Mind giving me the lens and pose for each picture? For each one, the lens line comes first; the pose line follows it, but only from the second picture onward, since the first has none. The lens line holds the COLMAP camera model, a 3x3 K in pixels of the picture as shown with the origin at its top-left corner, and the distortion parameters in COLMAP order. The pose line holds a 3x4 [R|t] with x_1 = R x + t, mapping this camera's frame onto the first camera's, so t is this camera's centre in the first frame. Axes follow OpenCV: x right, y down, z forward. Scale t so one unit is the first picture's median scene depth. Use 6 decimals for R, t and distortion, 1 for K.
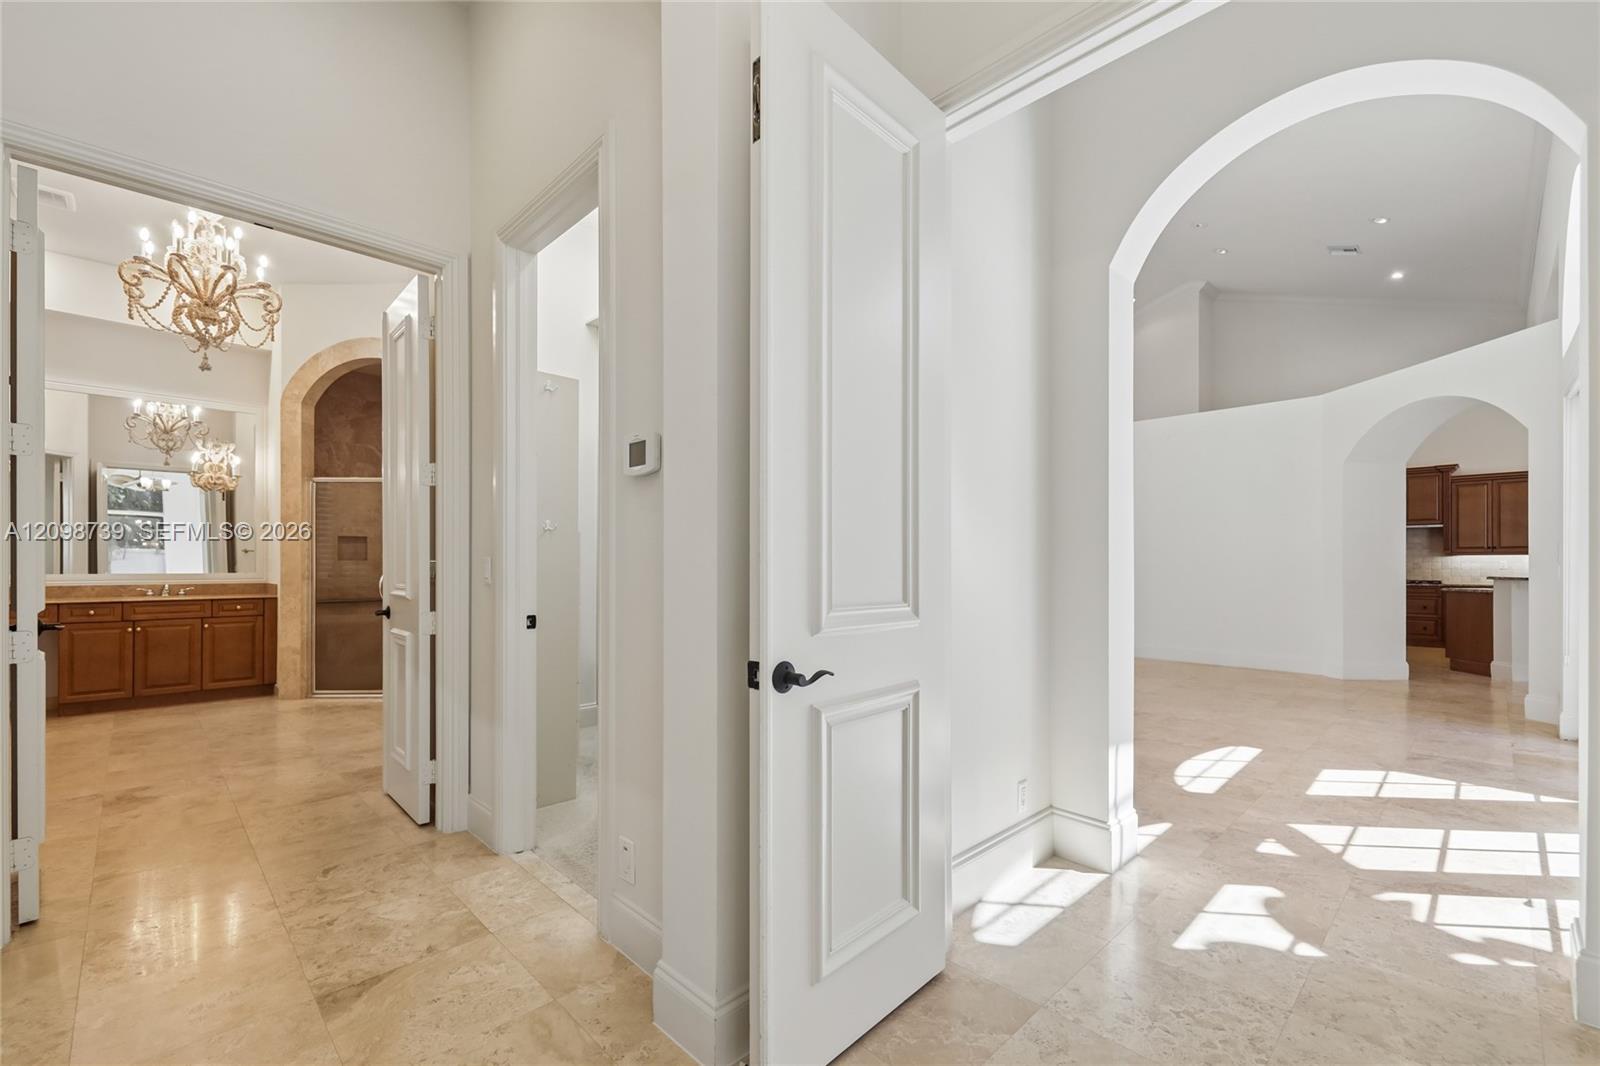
lens RADIAL K [[677.0, 0, 804.6], [0, 677.0, 563.2], [0, 0, 1]] dist [0.016912, -0.006905]
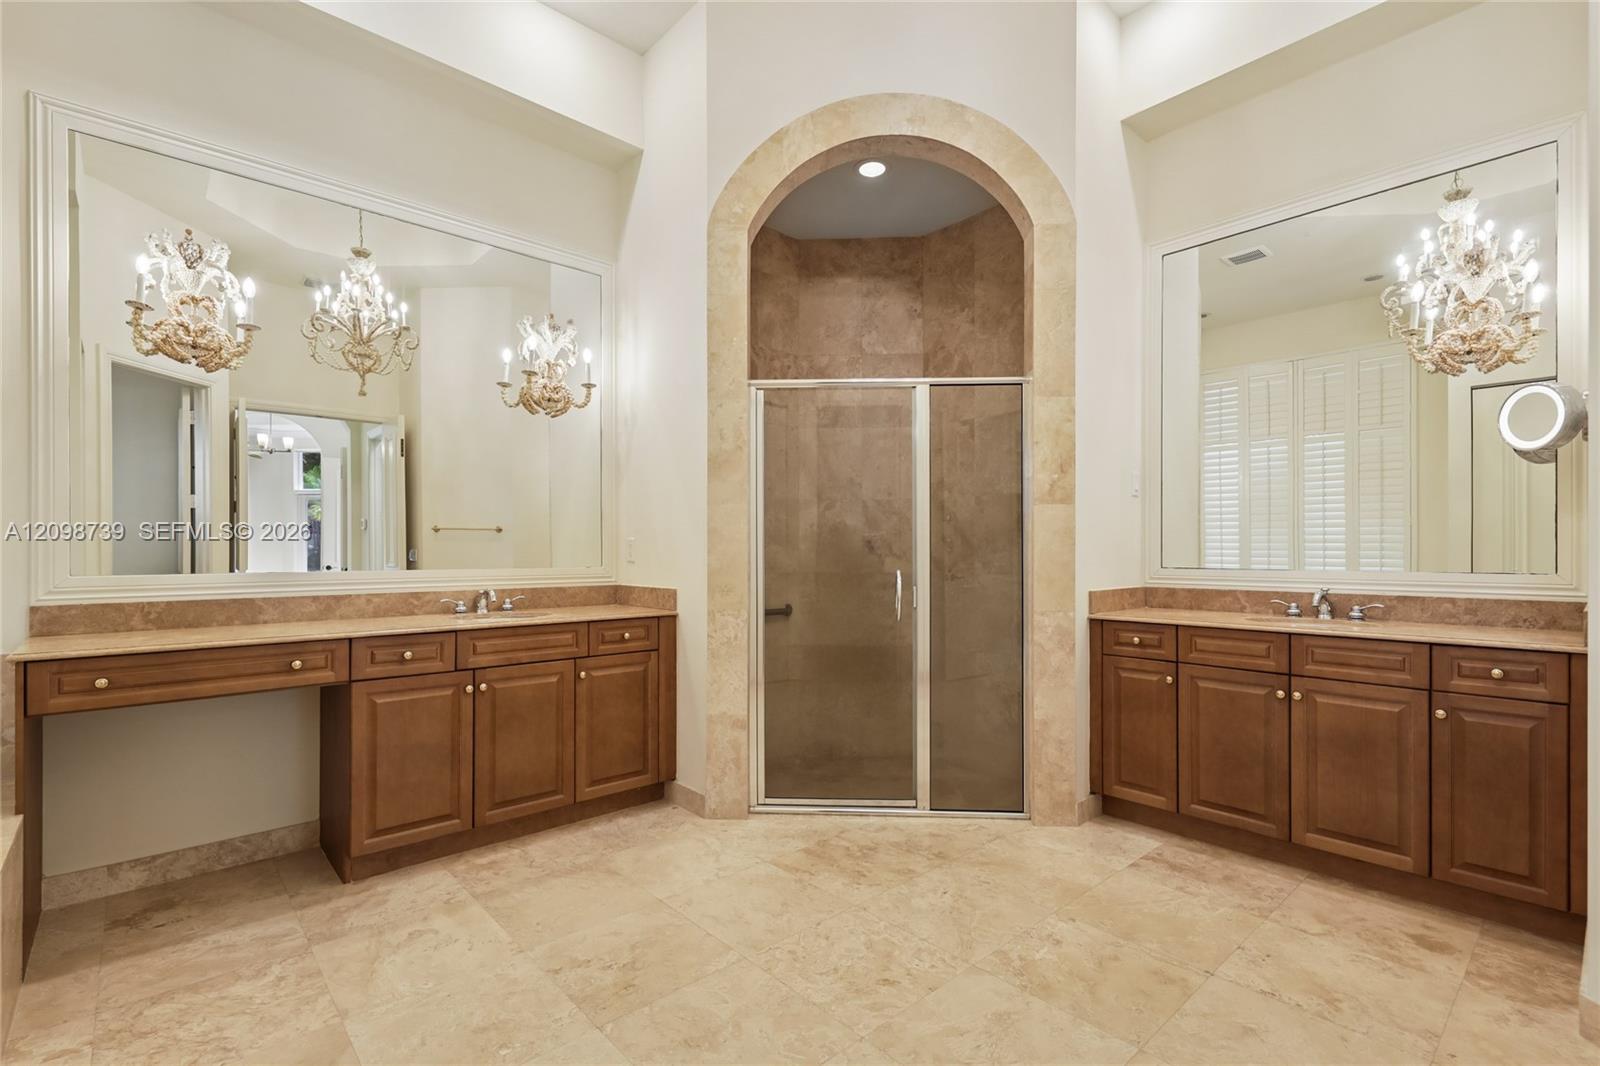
lens RADIAL K [[724.3, 0, 794.8], [0, 724.3, 550.3], [0, 0, 1]] dist [0.011122, 0.000465]
pose [[0.998920, -0.001596, -0.046429, -0.674385], [0.001612, 0.999999, 0.000312, 0.001349], [0.046429, -0.000386, 0.998922, 0.463469]]
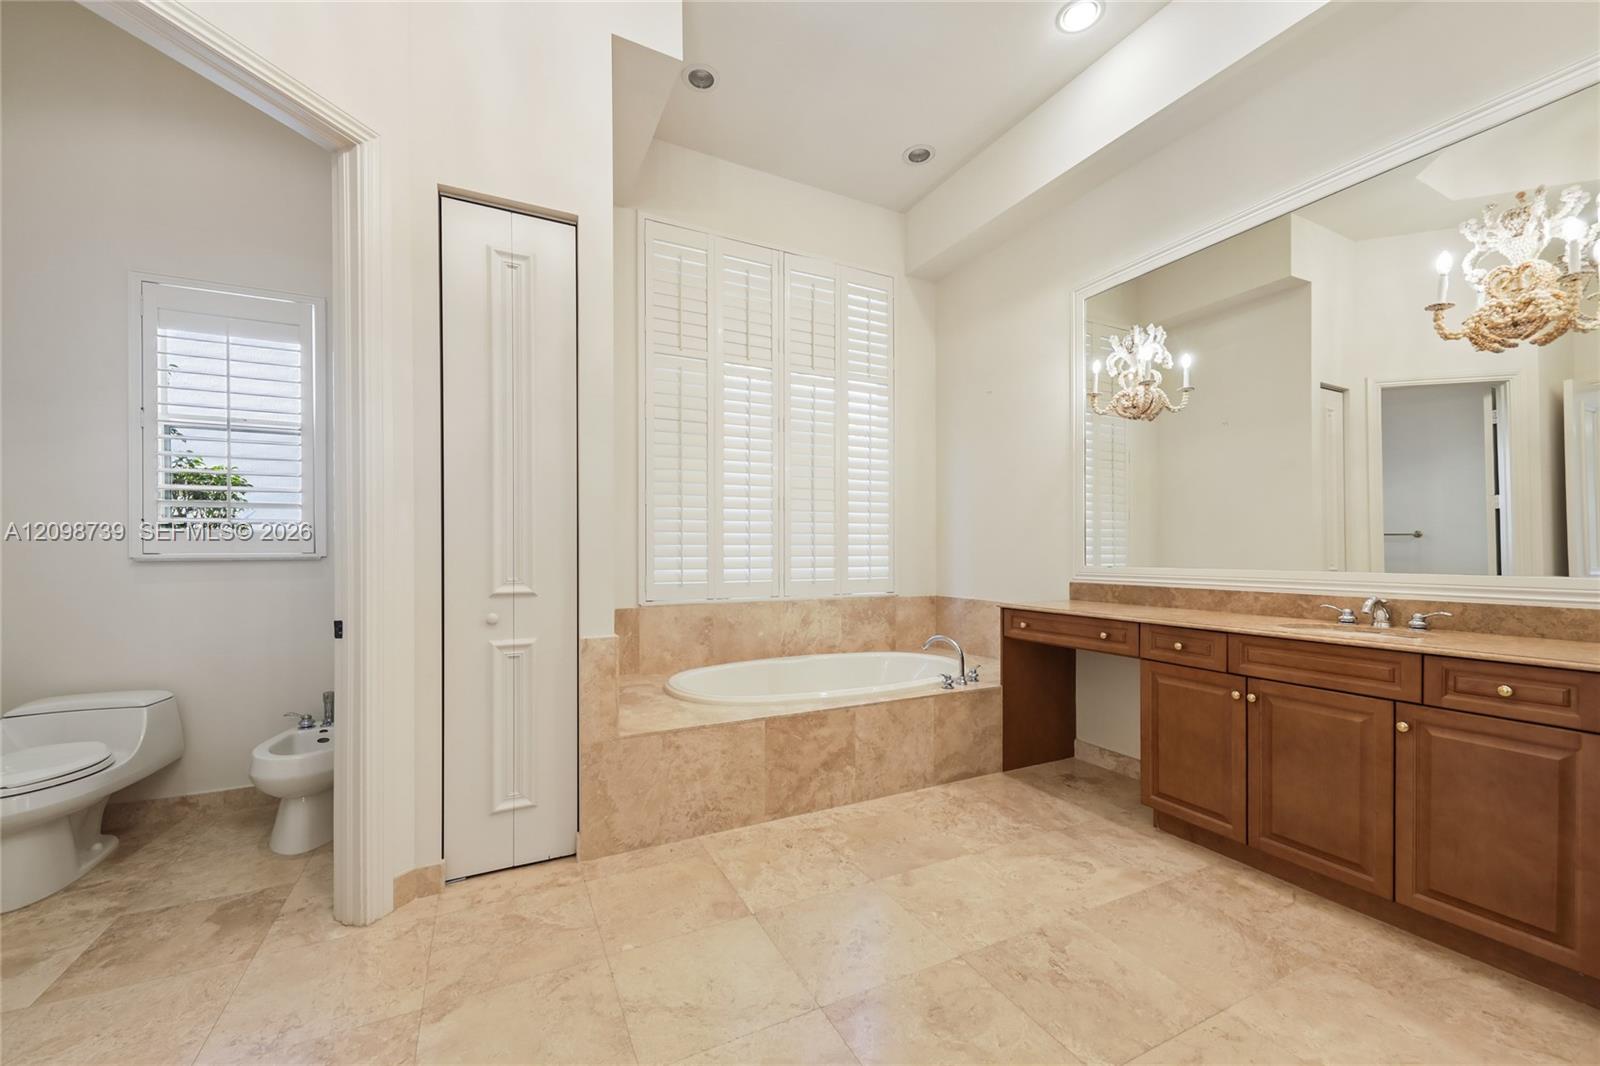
lens RADIAL K [[621.3, 0, 795.5], [0, 621.3, 551.4], [0, 0, 1]] dist [0.016507, -0.007792]
pose [[-0.313376, -0.000285, -0.949629, -0.456678], [0.002063, 0.999997, -0.000981, 0.001632], [0.949627, -0.002267, -0.313374, 0.778868]]
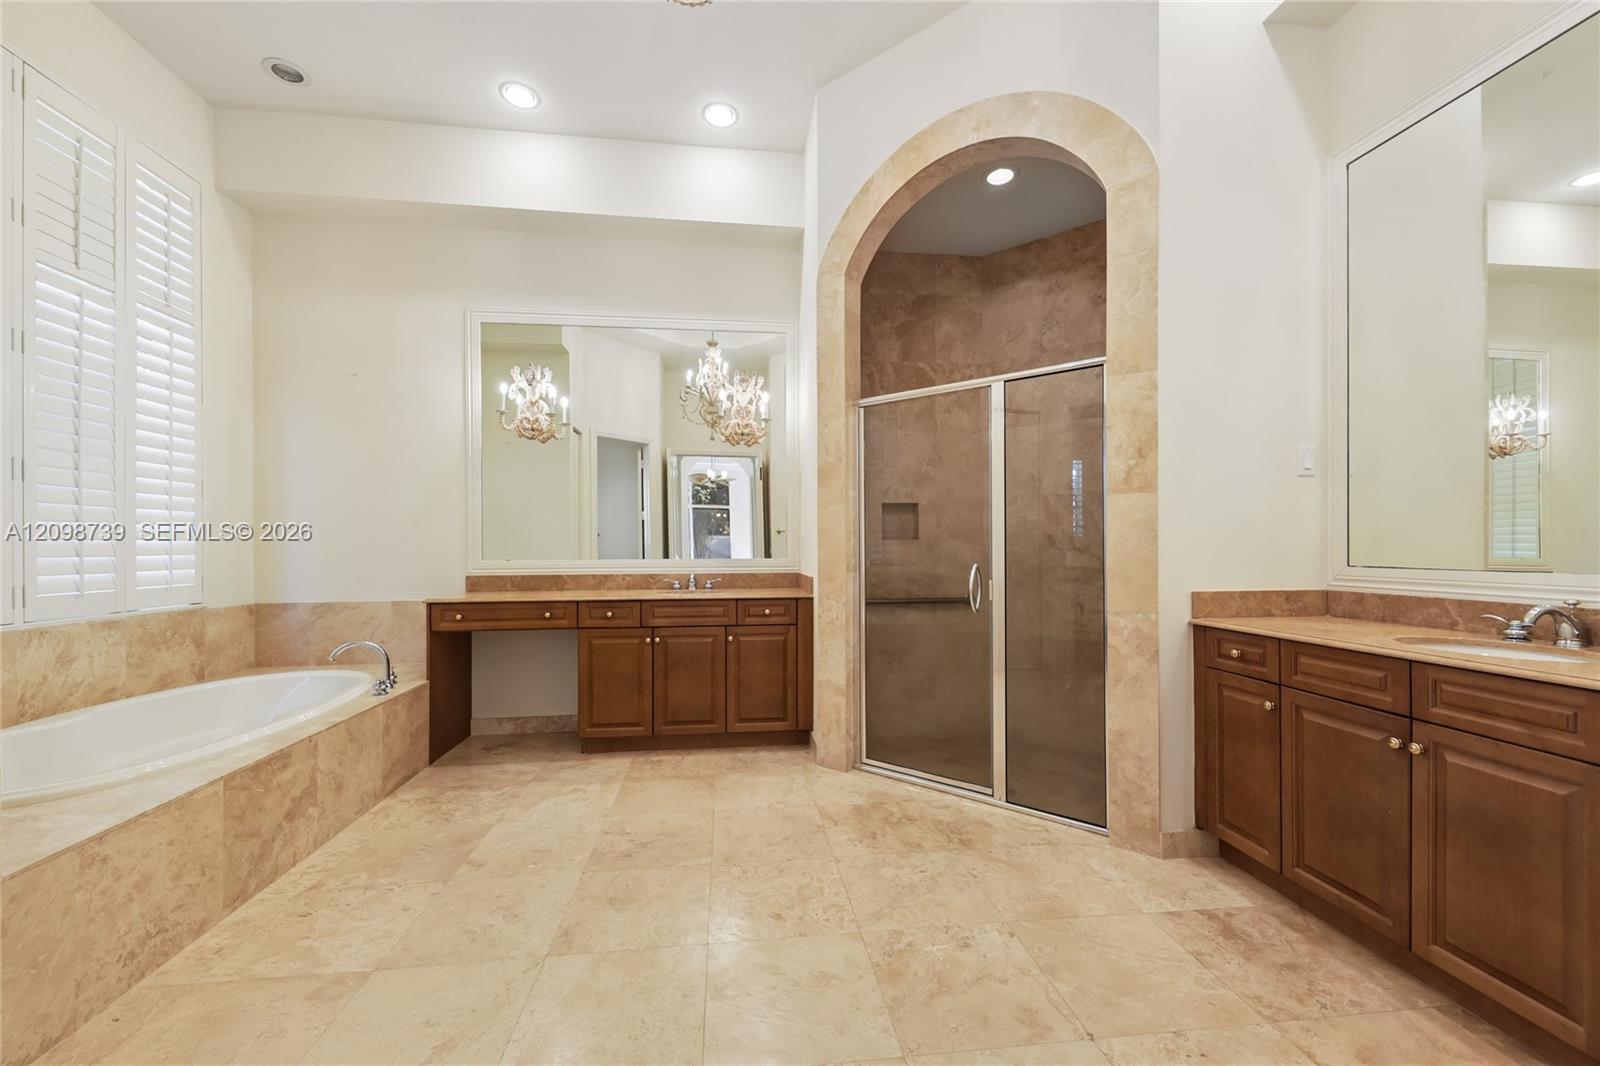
lens RADIAL K [[617.2, 0, 796.0], [0, 617.2, 546.3], [0, 0, 1]] dist [0.010916, -0.005713]
pose [[0.788178, -0.003740, -0.615436, -0.437329], [0.005394, 0.999985, 0.000831, 0.001462], [0.615424, -0.003975, 0.788186, 0.544137]]
